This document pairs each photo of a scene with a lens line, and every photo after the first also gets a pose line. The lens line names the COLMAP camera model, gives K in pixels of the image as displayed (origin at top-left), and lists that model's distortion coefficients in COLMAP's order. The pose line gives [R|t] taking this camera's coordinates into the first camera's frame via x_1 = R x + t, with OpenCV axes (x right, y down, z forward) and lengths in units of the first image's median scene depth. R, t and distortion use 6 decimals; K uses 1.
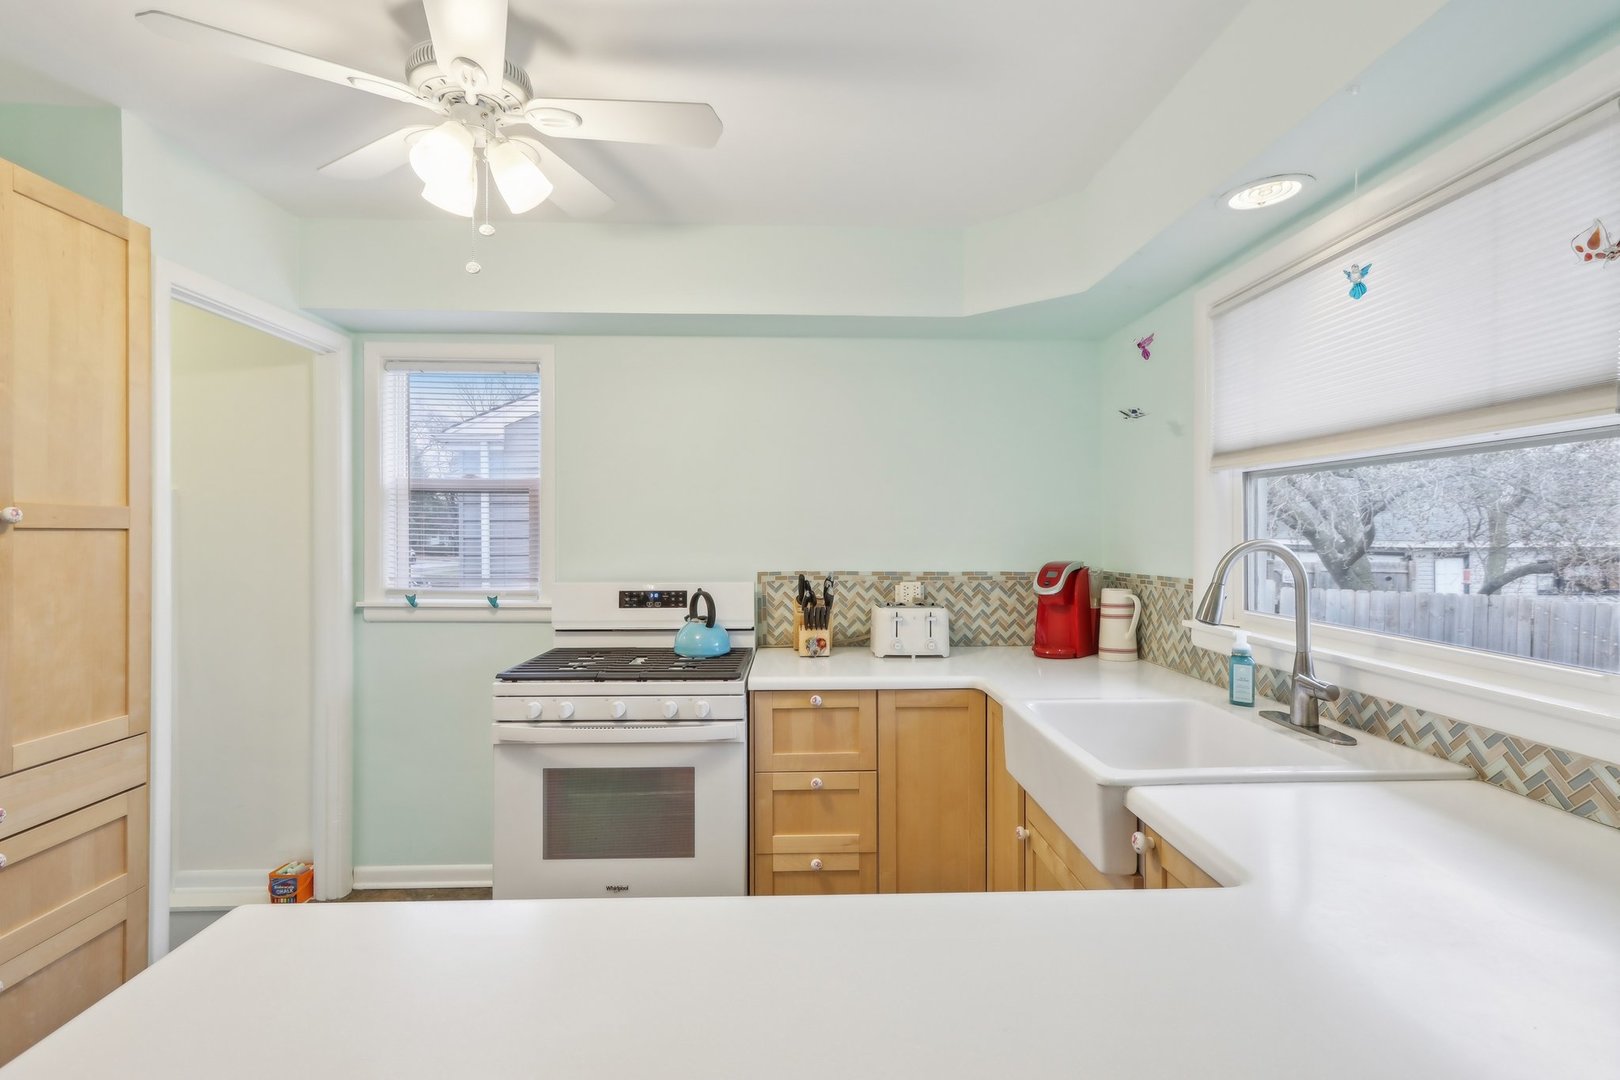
lens RADIAL K [[756.2, 0, 812.2], [0, 756.2, 529.9], [0, 0, 1]] dist [0.009439, 0.000939]
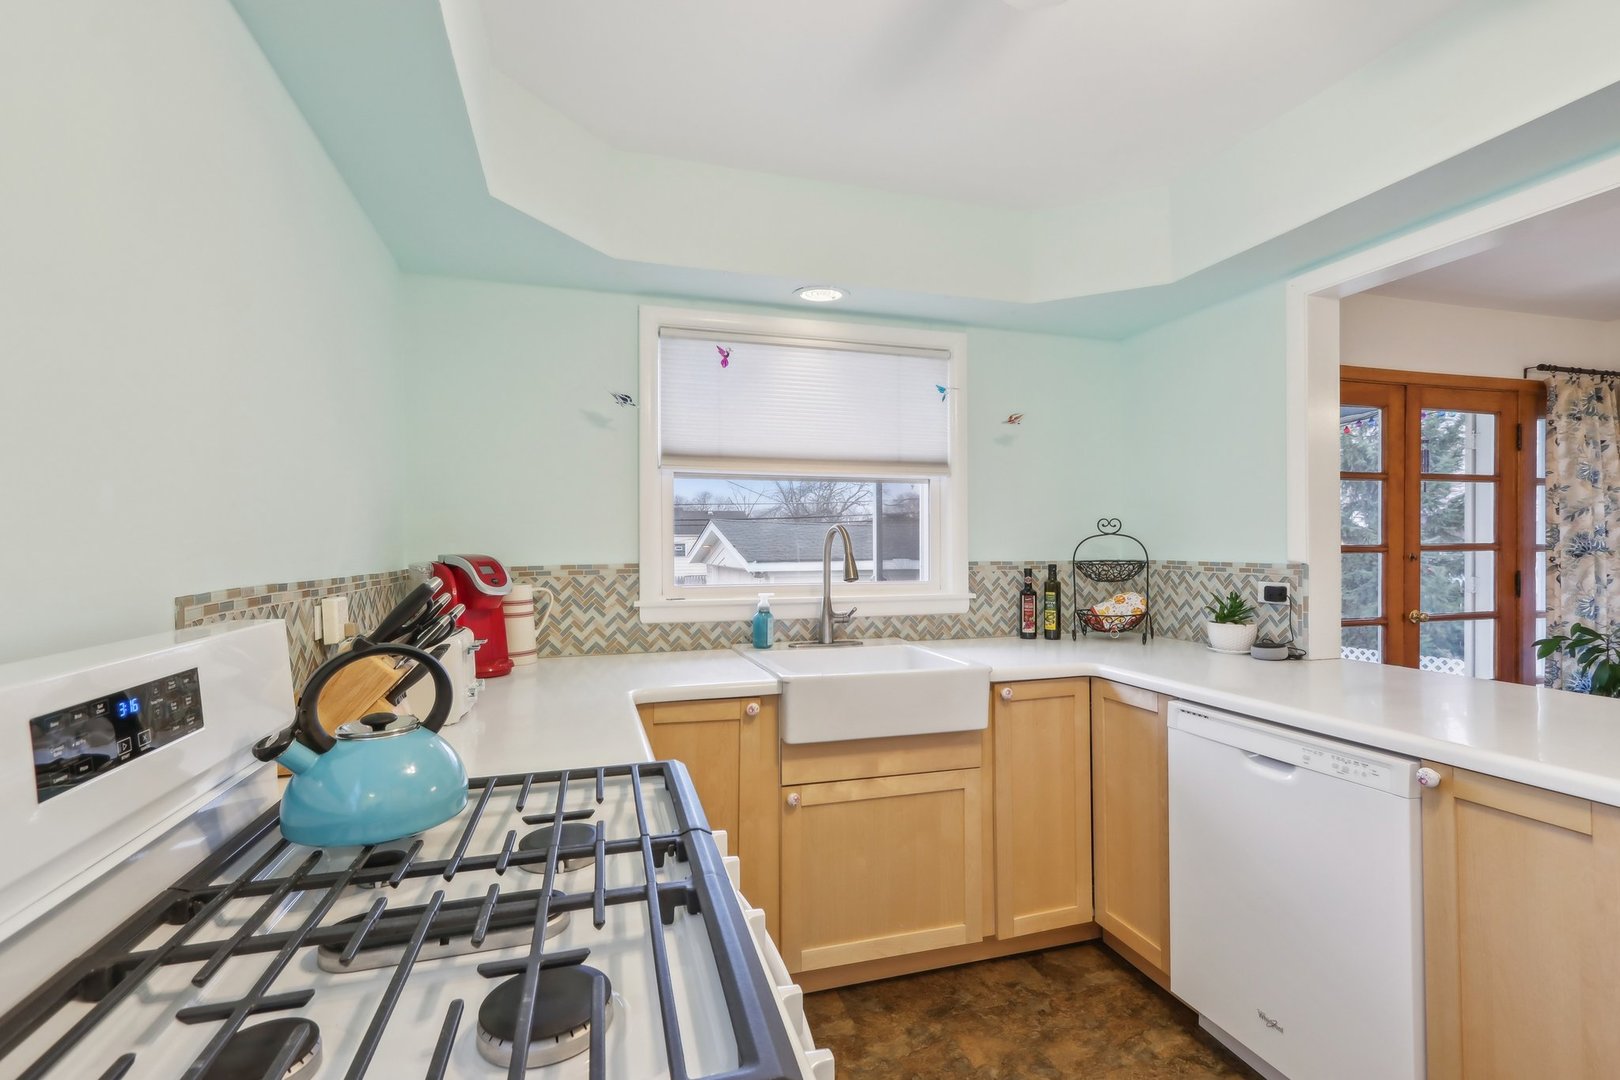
lens RADIAL K [[756.2, 0, 814.6], [0, 756.2, 548.2], [0, 0, 1]] dist [0.009439, 0.000939]
pose [[-0.246504, -0.001719, 0.969140, -0.658351], [0.003952, 0.999988, 0.002779, 0.043210], [-0.969134, 0.004515, -0.246495, 1.077408]]
